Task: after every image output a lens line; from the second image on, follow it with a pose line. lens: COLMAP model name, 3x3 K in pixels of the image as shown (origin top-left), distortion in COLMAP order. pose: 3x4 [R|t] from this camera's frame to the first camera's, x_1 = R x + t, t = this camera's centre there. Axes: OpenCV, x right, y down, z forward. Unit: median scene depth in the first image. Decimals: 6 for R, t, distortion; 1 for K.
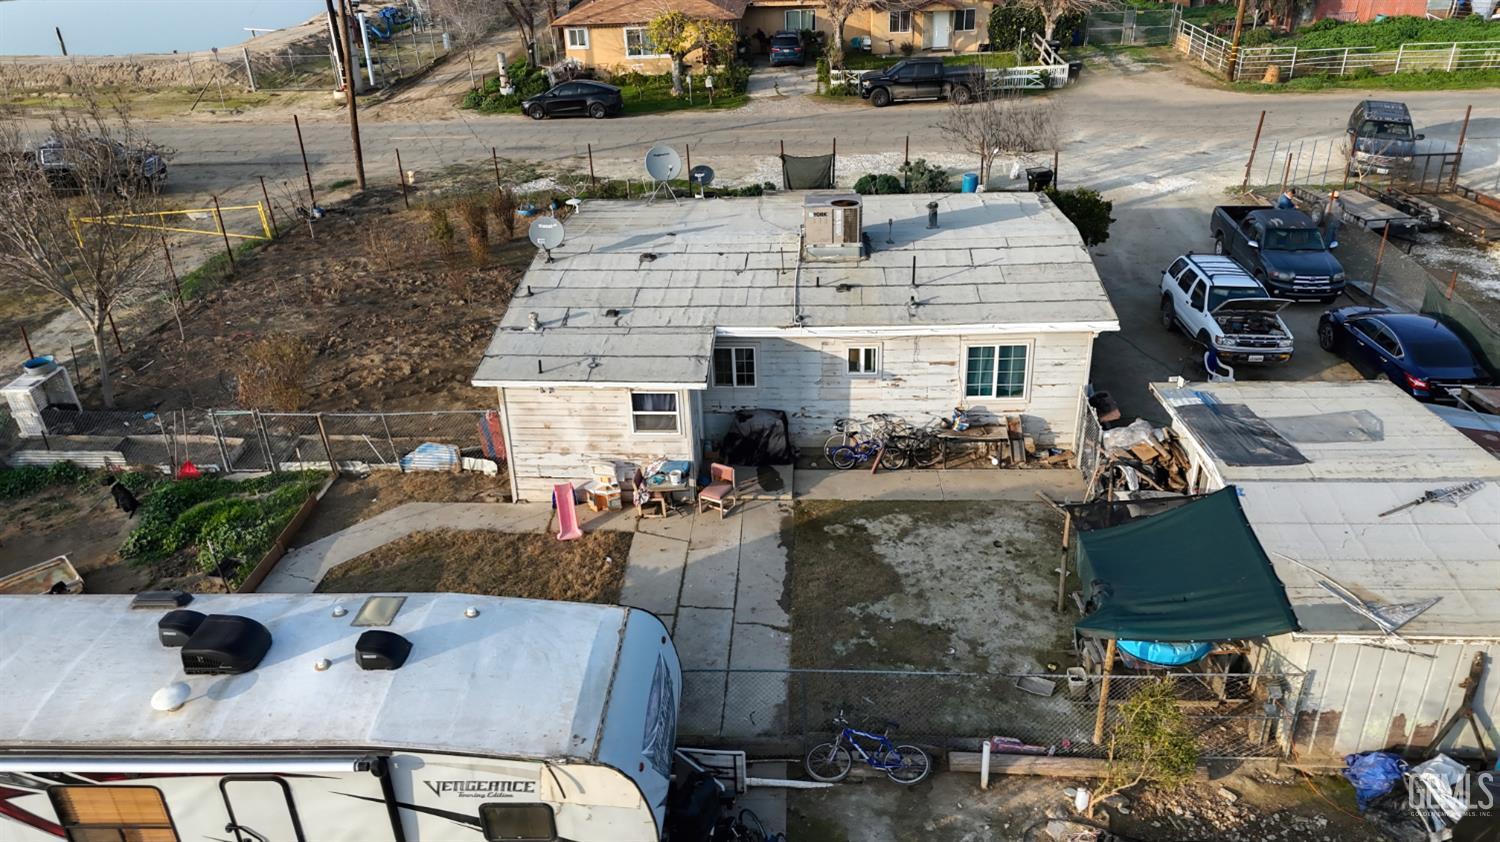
lens RADIAL K [[1090.8, 0, 755.7], [0, 1090.8, 422.1], [0, 0, 1]] dist [0.064048, -0.061626]
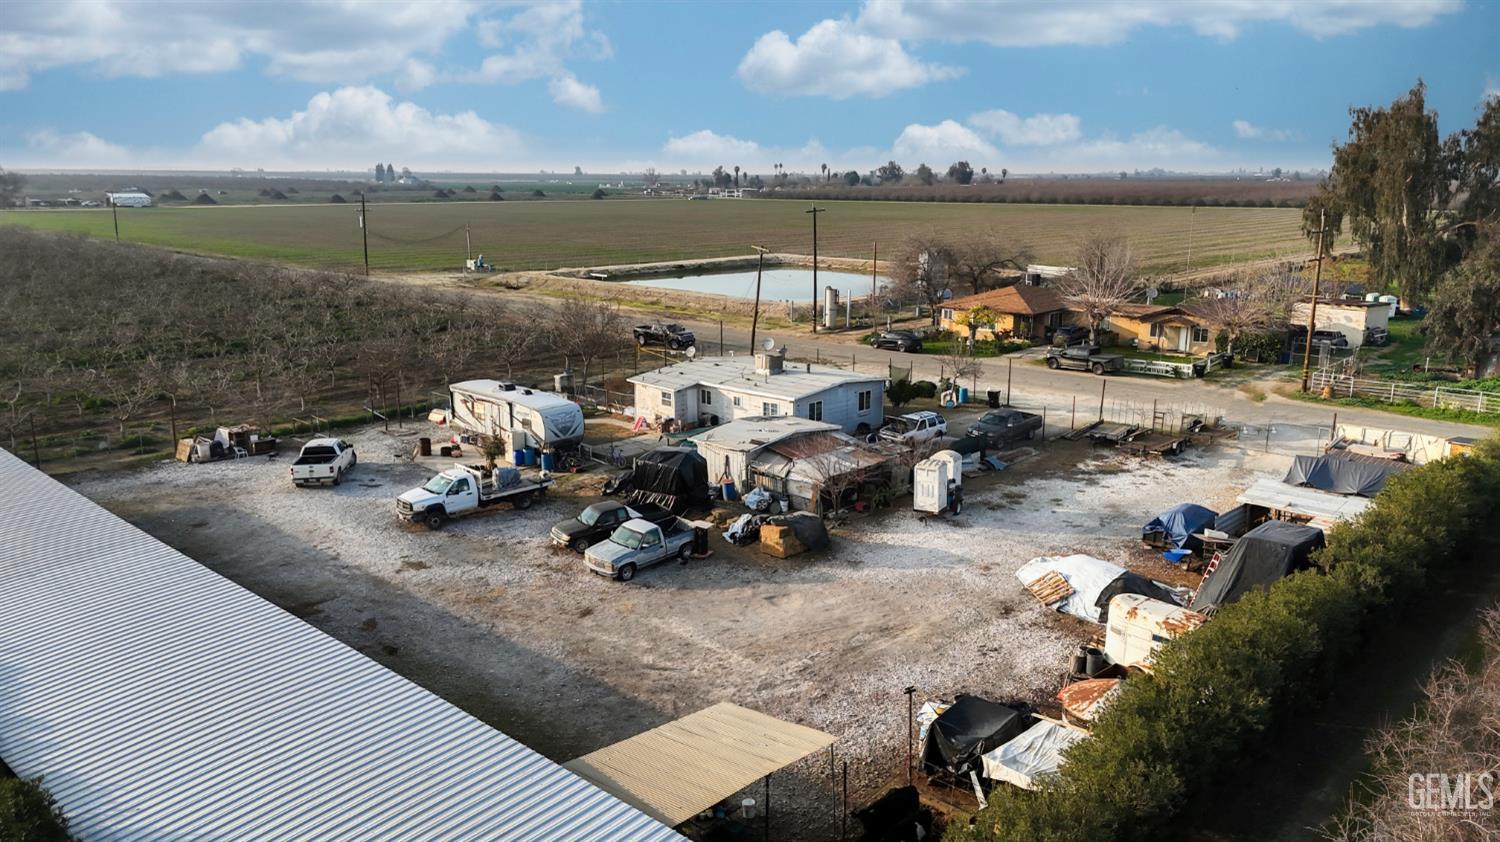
lens RADIAL K [[1090.8, 0, 755.7], [0, 1090.8, 422.1], [0, 0, 1]] dist [0.064048, -0.061626]
pose [[0.759862, 0.179171, -0.624906, 1.921096], [-0.328776, 0.935187, -0.131646, 0.353558], [0.560818, 0.305487, 0.769520, -1.158101]]
